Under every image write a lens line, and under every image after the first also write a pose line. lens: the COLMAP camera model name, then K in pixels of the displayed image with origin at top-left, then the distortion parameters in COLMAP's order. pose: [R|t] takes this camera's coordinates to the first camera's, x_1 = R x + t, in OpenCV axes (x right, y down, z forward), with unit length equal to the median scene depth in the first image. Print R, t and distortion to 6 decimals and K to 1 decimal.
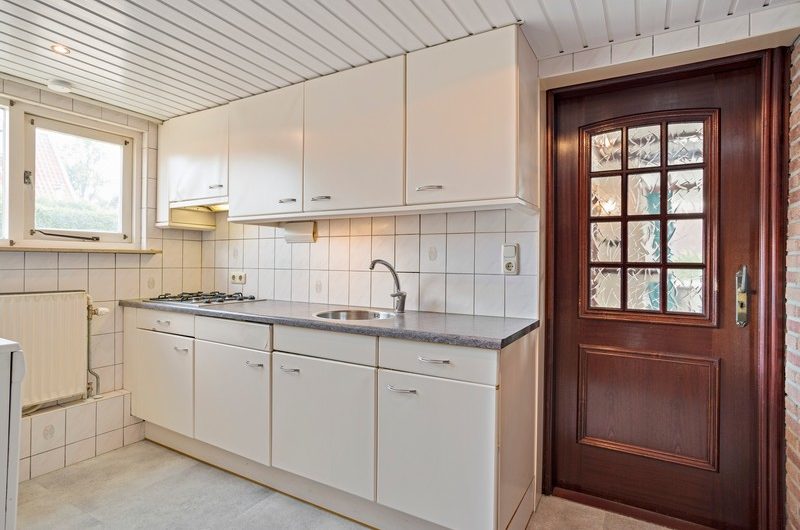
lens RADIAL K [[438.7, 0, 396.6], [0, 438.7, 262.1], [0, 0, 1]] dist [-0.033403, 0.003903]
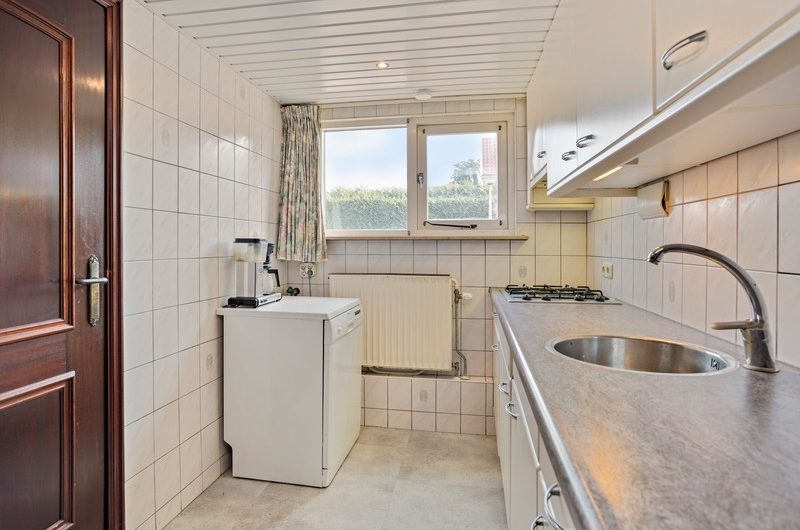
lens RADIAL K [[438.7, 0, 389.0], [0, 438.7, 244.5], [0, 0, 1]] dist [-0.033403, 0.003903]
pose [[0.327749, -0.007671, -0.944734, 0.256172], [0.000162, 0.999967, -0.008063, -0.001951], [0.944765, 0.002490, 0.327739, 0.487837]]
